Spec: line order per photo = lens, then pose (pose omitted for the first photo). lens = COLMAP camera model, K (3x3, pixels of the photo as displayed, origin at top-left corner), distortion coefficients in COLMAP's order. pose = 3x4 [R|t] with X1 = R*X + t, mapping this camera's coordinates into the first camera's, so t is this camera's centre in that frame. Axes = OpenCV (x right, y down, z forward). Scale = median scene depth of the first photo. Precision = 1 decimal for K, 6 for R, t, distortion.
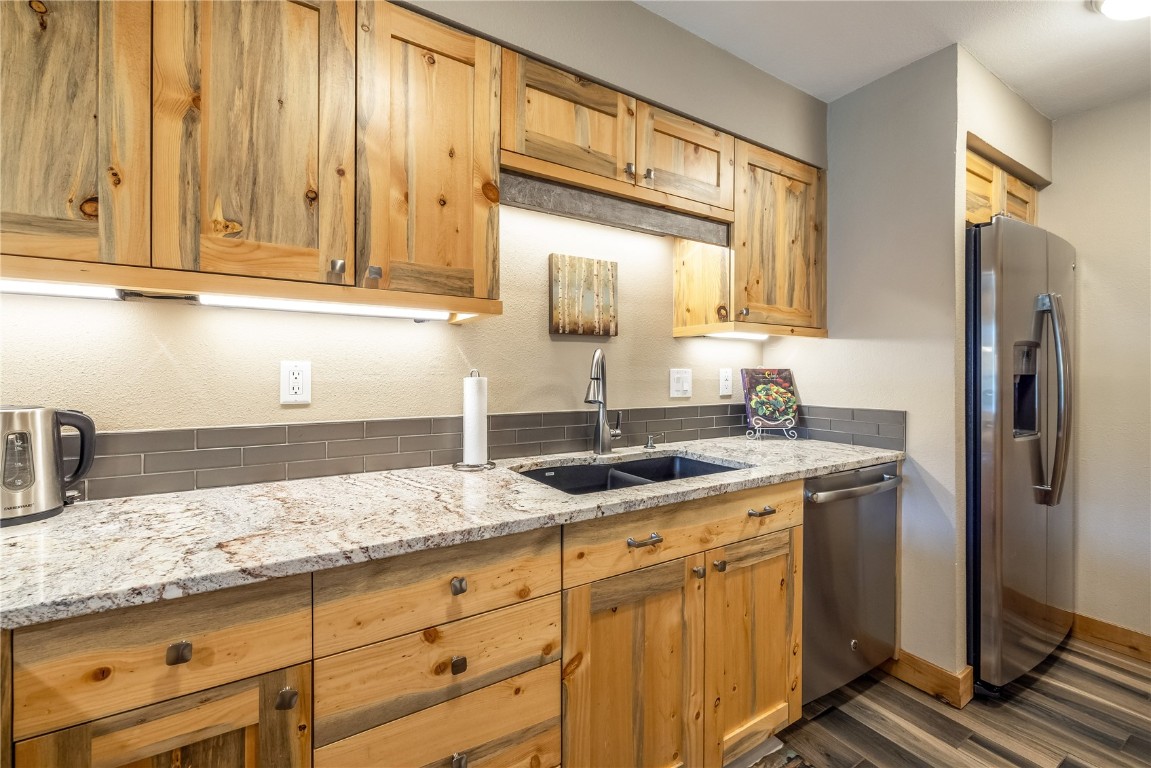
lens RADIAL K [[491.2, 0, 568.4], [0, 491.2, 375.6], [0, 0, 1]] dist [0.000880, -0.000119]
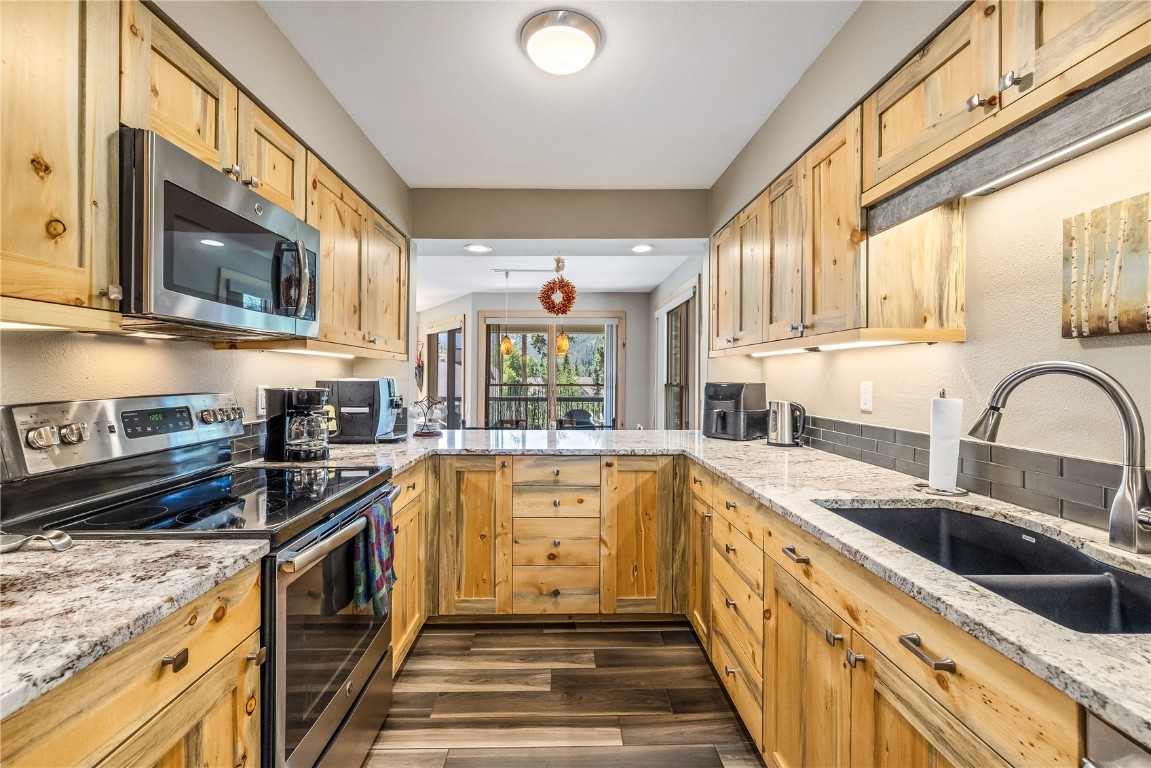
lens RADIAL K [[491.2, 0, 575.4], [0, 491.2, 376.7], [0, 0, 1]] dist [0.000880, -0.000119]
pose [[-0.508219, -0.006800, -0.861201, 0.830897], [-0.014972, 0.999887, 0.000940, -0.023110], [0.861098, 0.013372, -0.508264, 0.721071]]
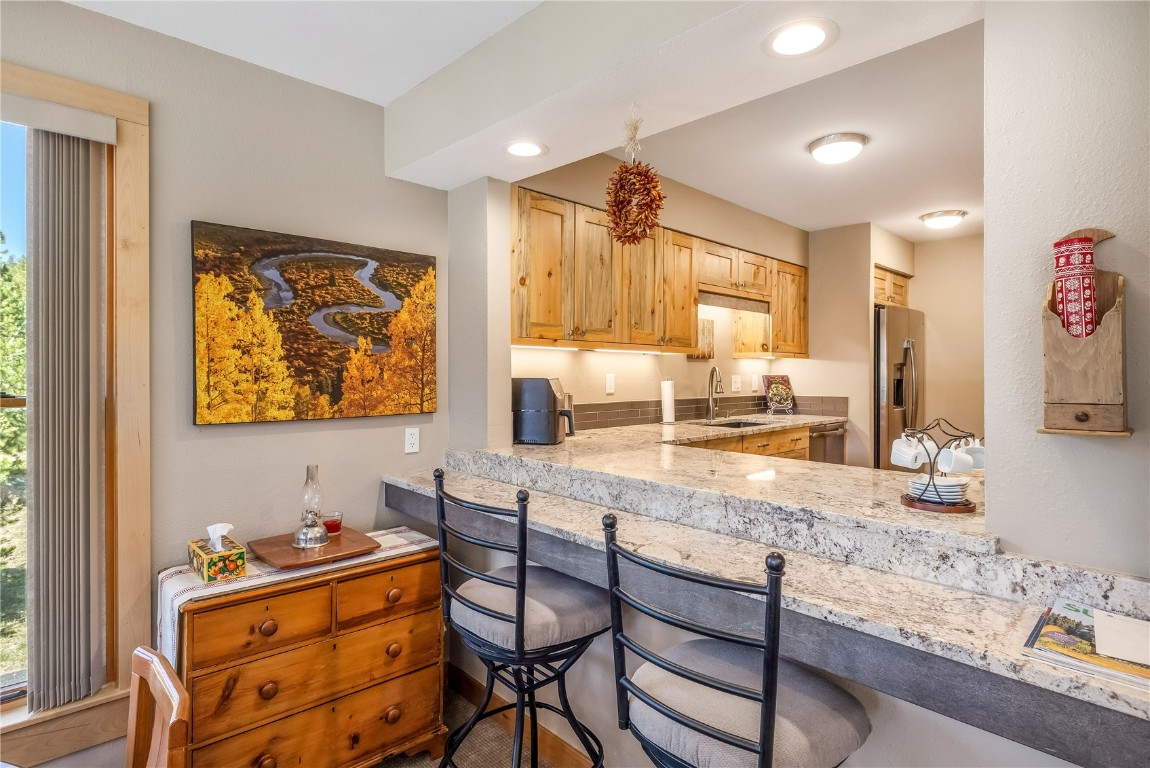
lens RADIAL K [[603.6, 0, 573.7], [0, 603.6, 379.8], [0, 0, 1]] dist [0.002912, 0.000700]
pose [[0.976931, -0.002079, 0.213546, -0.938779], [0.000542, 0.999974, 0.007259, -0.017048], [-0.213555, -0.006976, 0.976906, -1.176577]]
